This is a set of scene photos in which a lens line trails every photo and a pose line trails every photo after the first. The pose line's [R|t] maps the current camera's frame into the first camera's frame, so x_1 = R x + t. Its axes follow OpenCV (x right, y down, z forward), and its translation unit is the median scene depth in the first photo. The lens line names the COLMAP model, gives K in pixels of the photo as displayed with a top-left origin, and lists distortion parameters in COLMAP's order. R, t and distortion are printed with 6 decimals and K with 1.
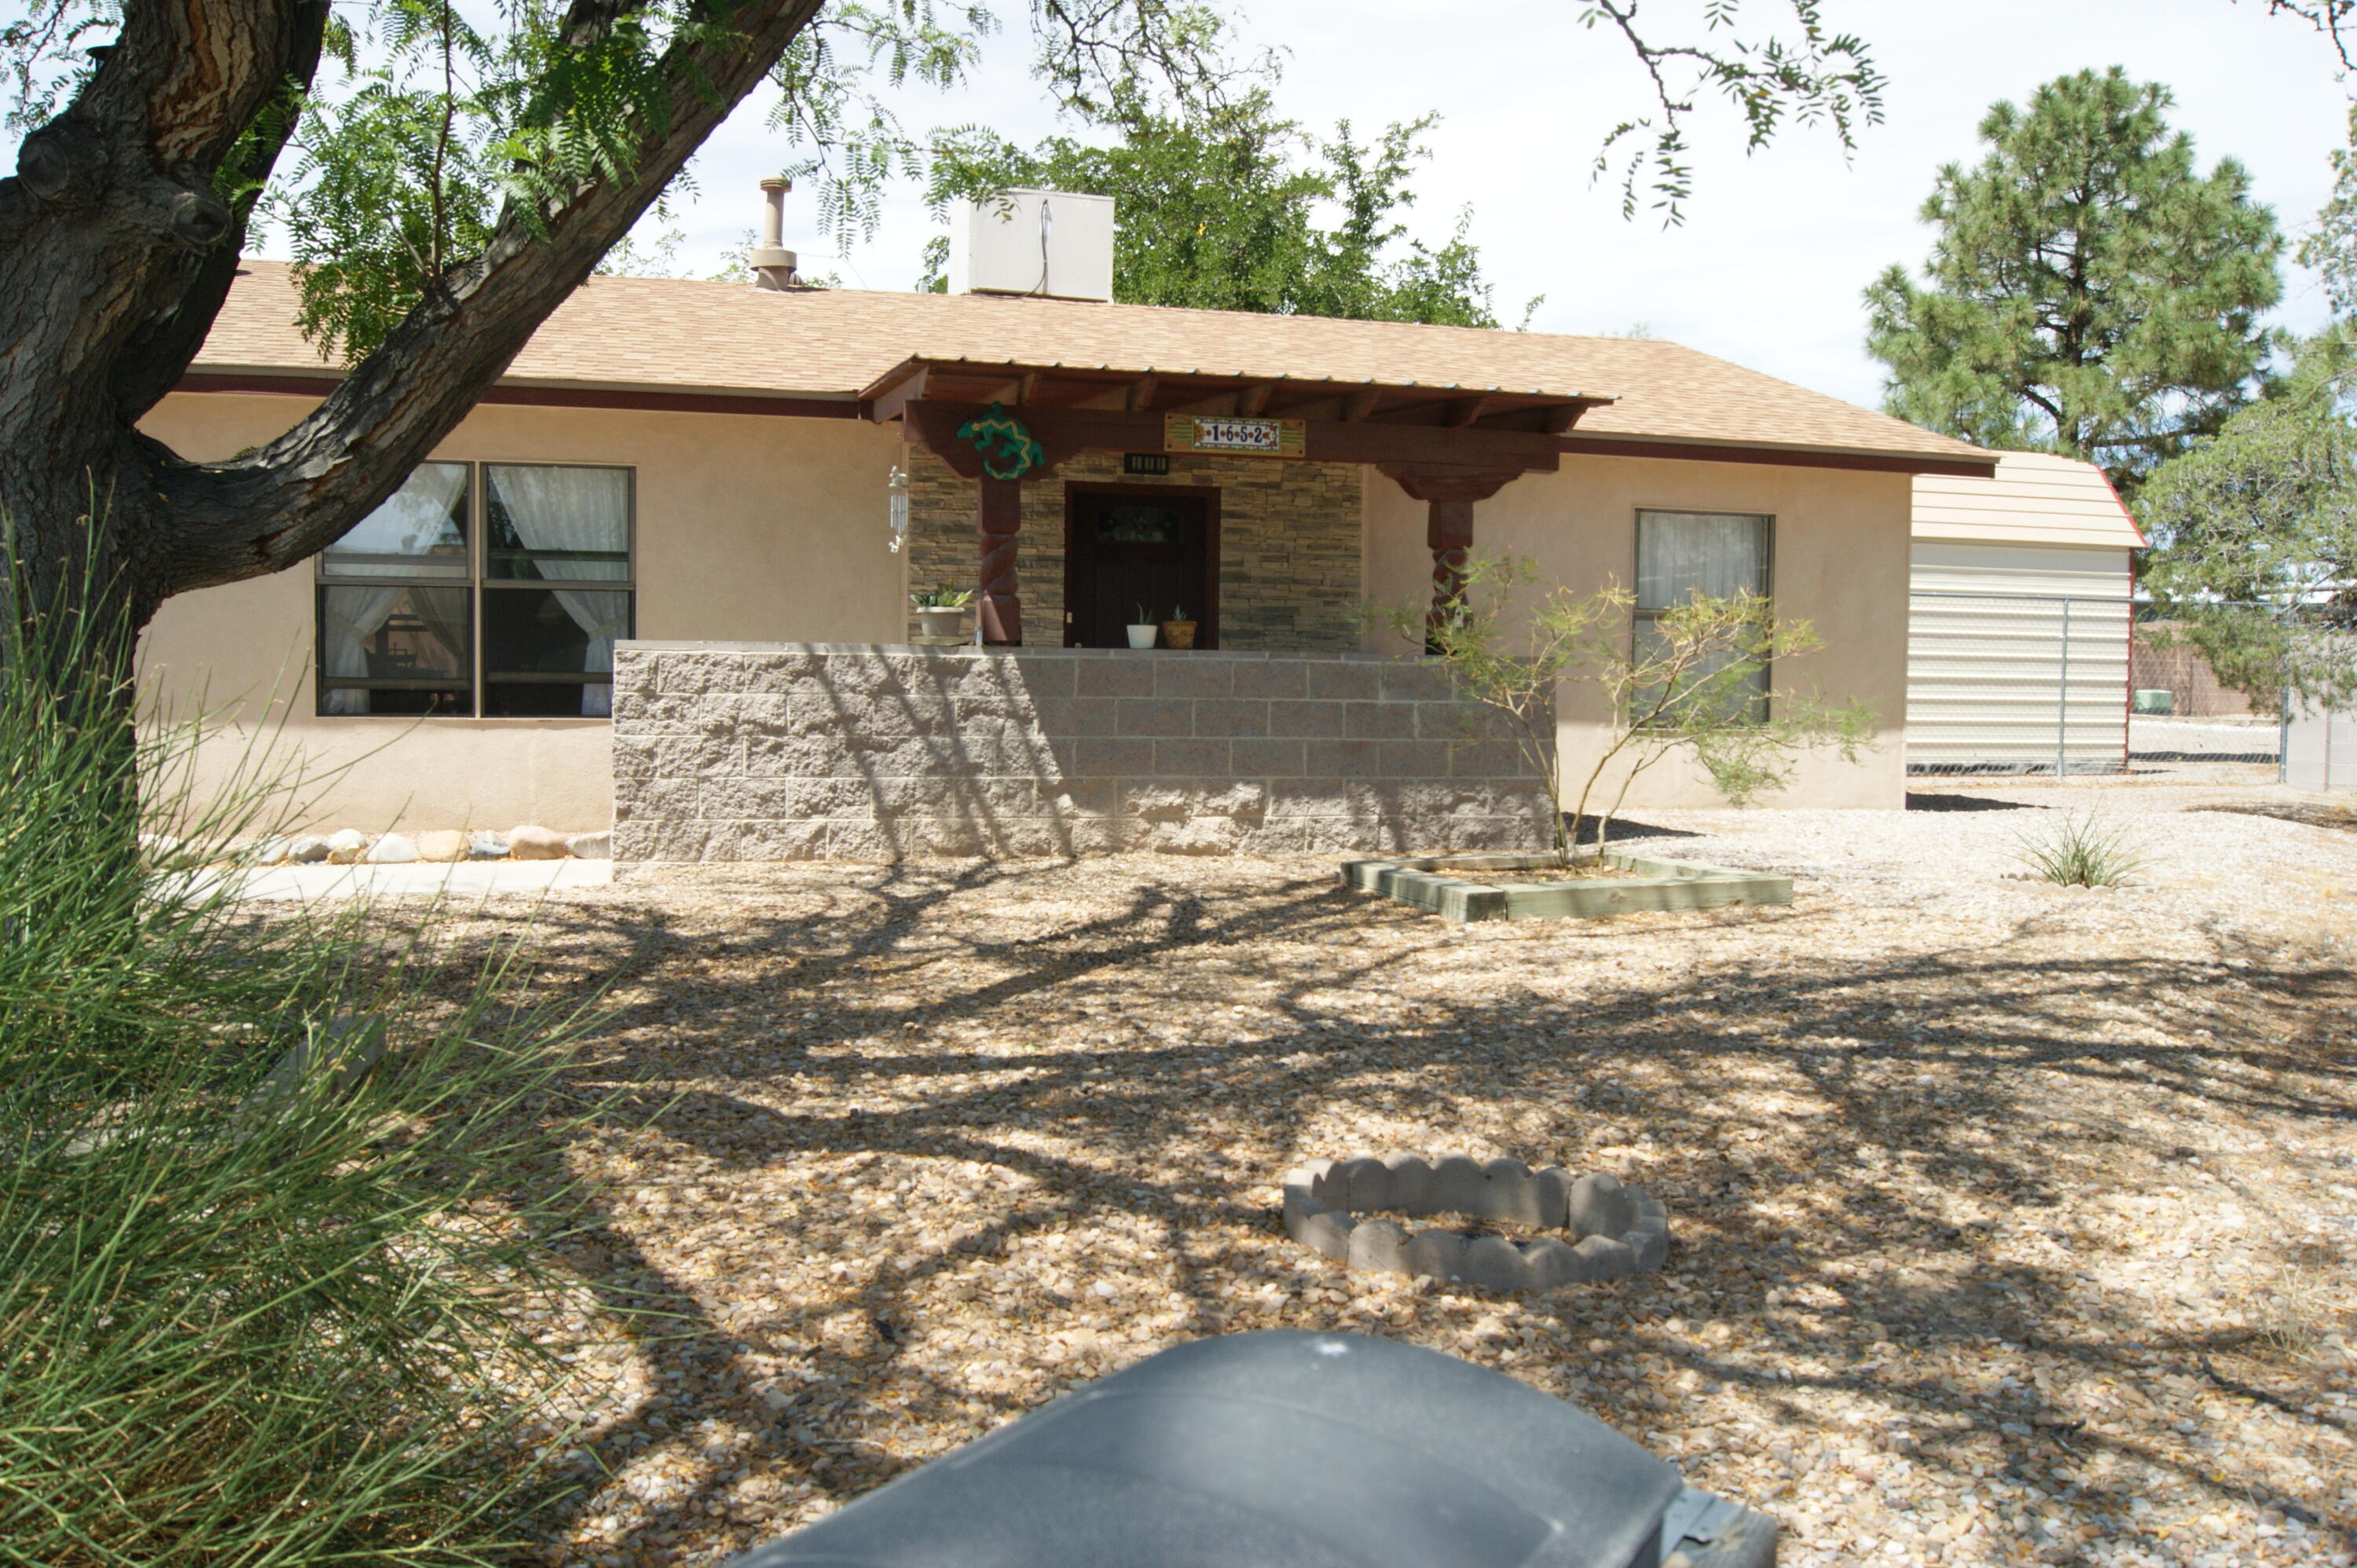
lens RADIAL K [[1833.7, 0, 1175.2], [0, 1833.7, 800.0], [0, 0, 1]] dist [-0.083225, 0.012850]
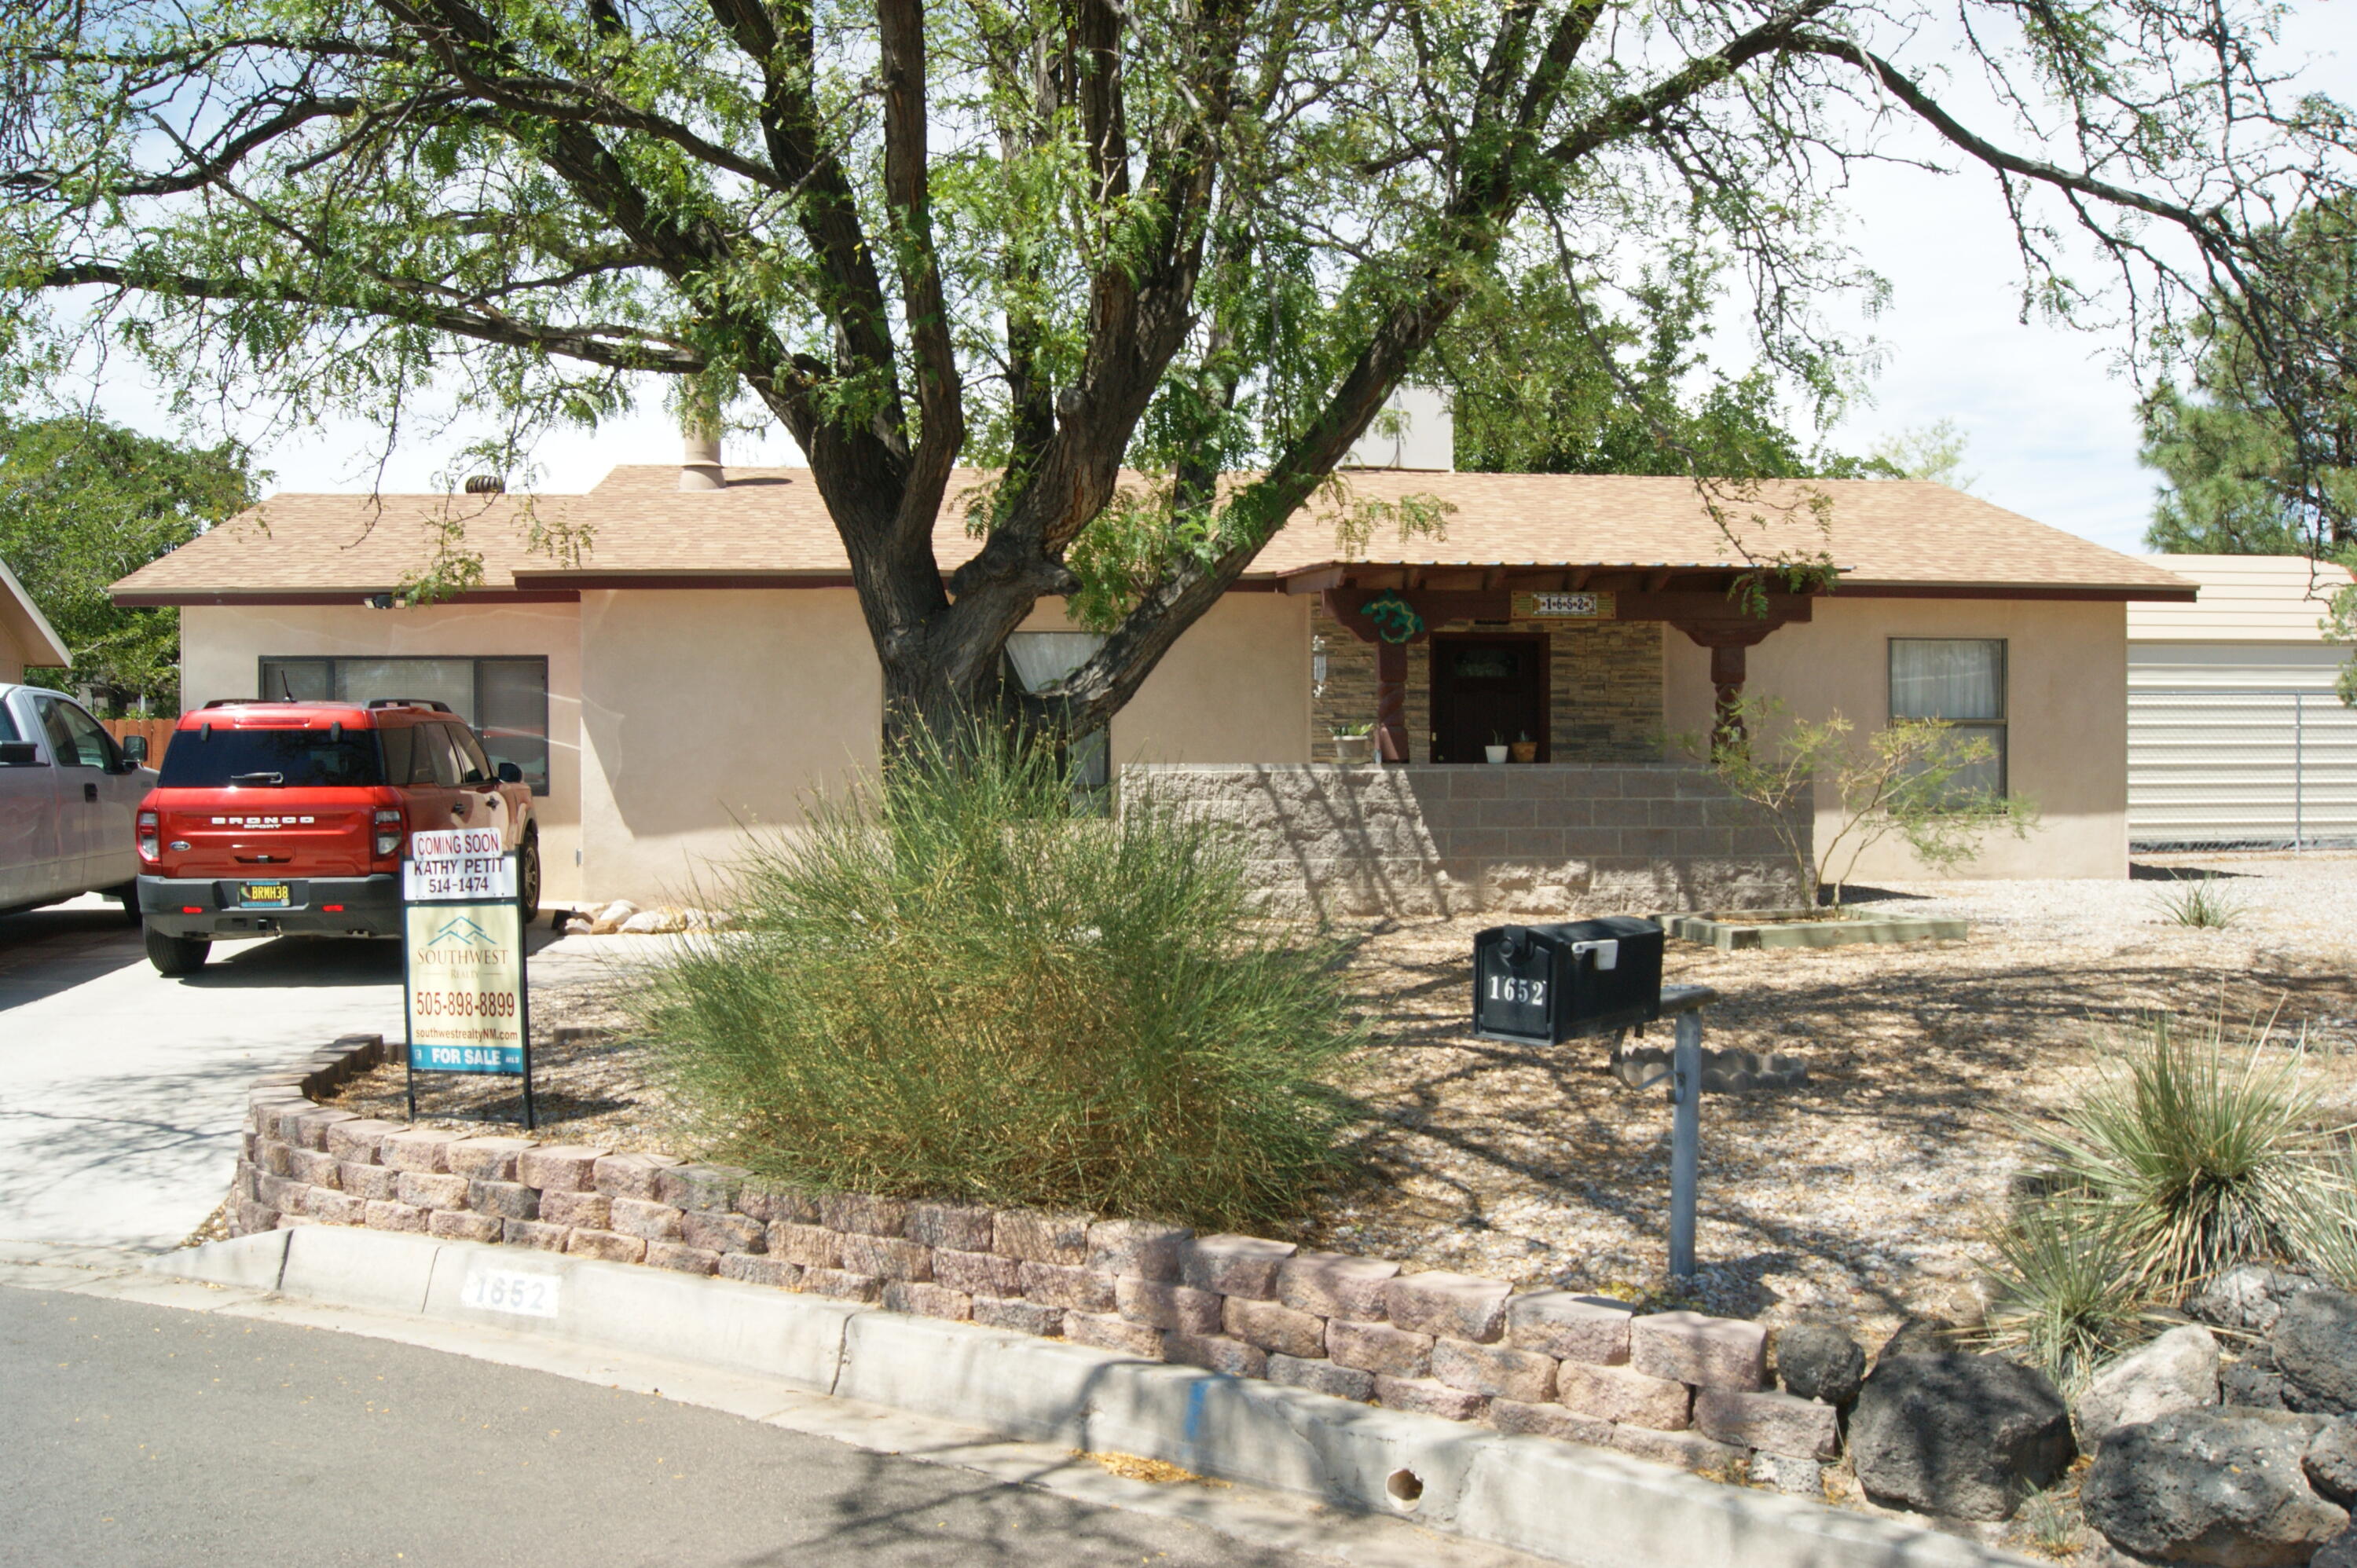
lens RADIAL K [[1833.7, 0, 1185.4], [0, 1833.7, 819.4], [0, 0, 1]] dist [-0.083225, 0.012850]
pose [[0.986379, -0.014041, -0.163889, -0.024791], [0.007601, 0.999177, -0.039854, 0.011974], [0.164314, 0.038065, 0.985673, -0.385577]]
